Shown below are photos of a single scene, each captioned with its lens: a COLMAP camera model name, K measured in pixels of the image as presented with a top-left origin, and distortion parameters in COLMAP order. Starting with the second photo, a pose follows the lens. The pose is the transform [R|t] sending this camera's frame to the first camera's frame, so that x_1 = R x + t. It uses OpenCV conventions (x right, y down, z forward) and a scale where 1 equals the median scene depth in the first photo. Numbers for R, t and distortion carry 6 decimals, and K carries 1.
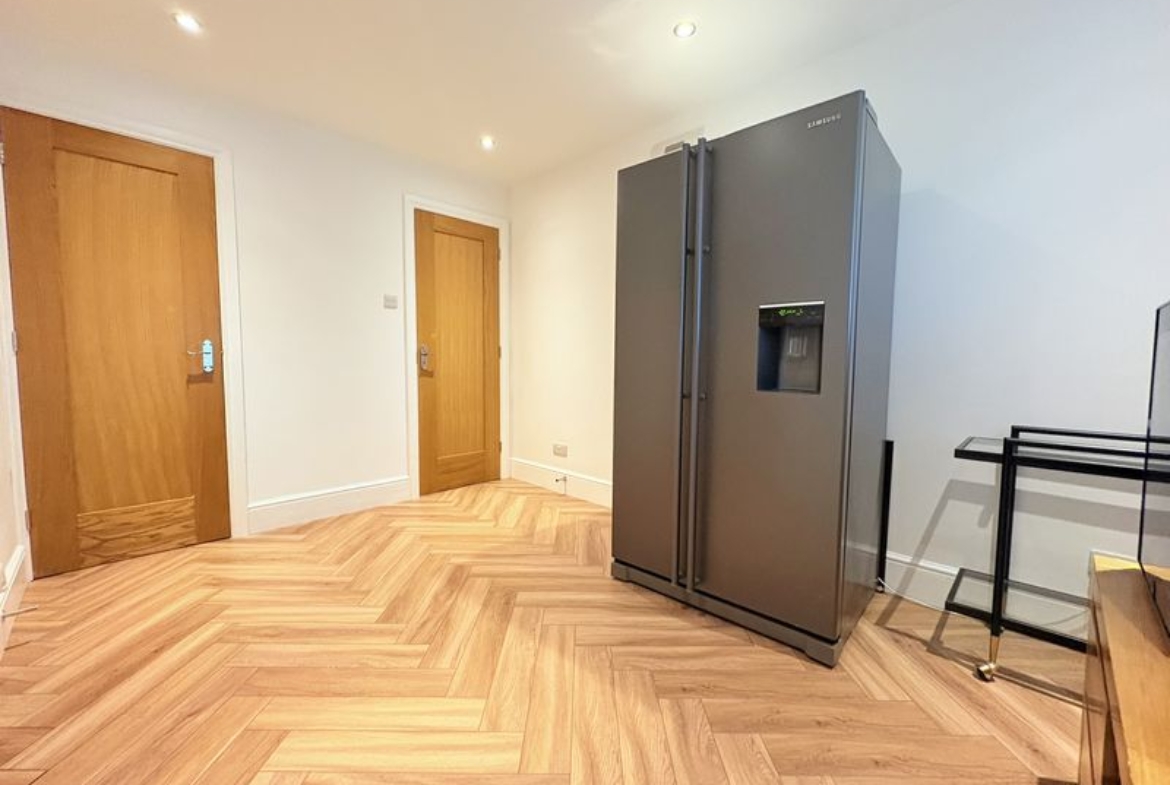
lens RADIAL K [[467.1, 0, 586.4], [0, 467.1, 391.3], [0, 0, 1]] dist [0.002690, 0.000207]
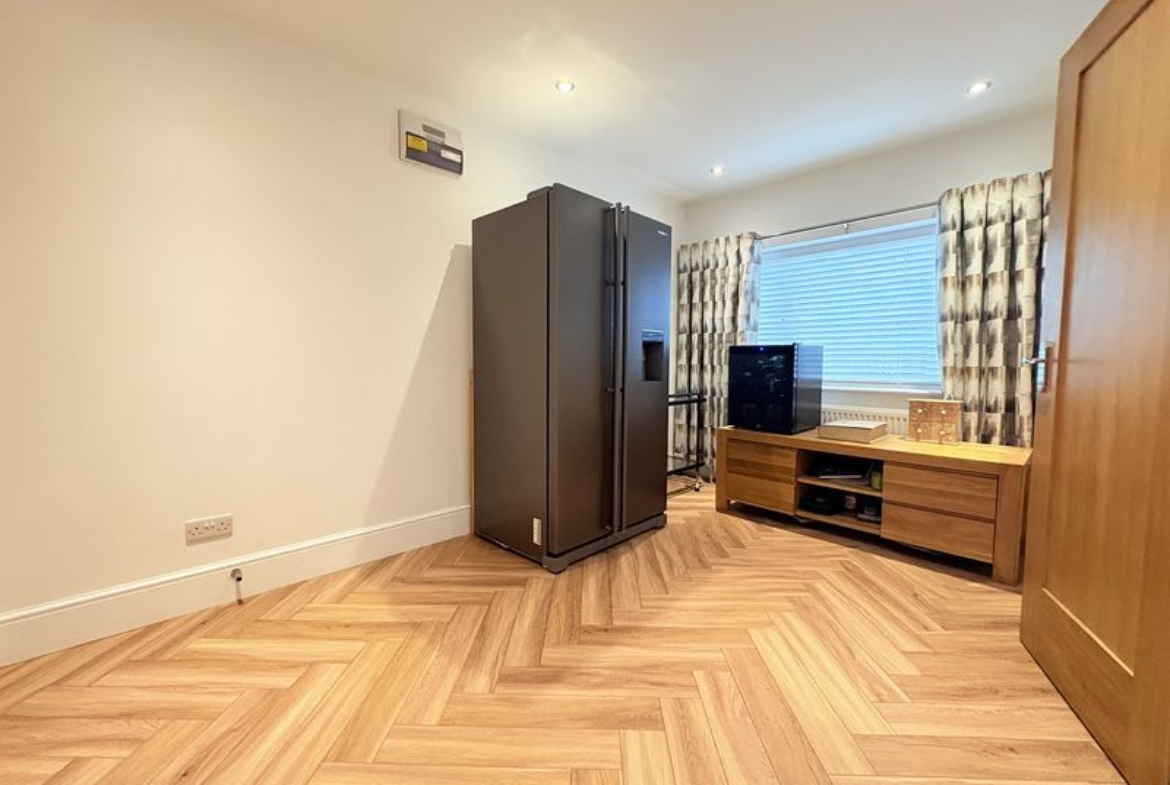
lens RADIAL K [[467.1, 0, 586.5], [0, 467.1, 389.6], [0, 0, 1]] dist [0.002690, 0.000207]
pose [[0.019101, -0.065516, 0.997669, -1.115836], [0.067127, 0.995683, 0.064100, -0.080634], [-0.997562, 0.065746, 0.023417, 1.045079]]
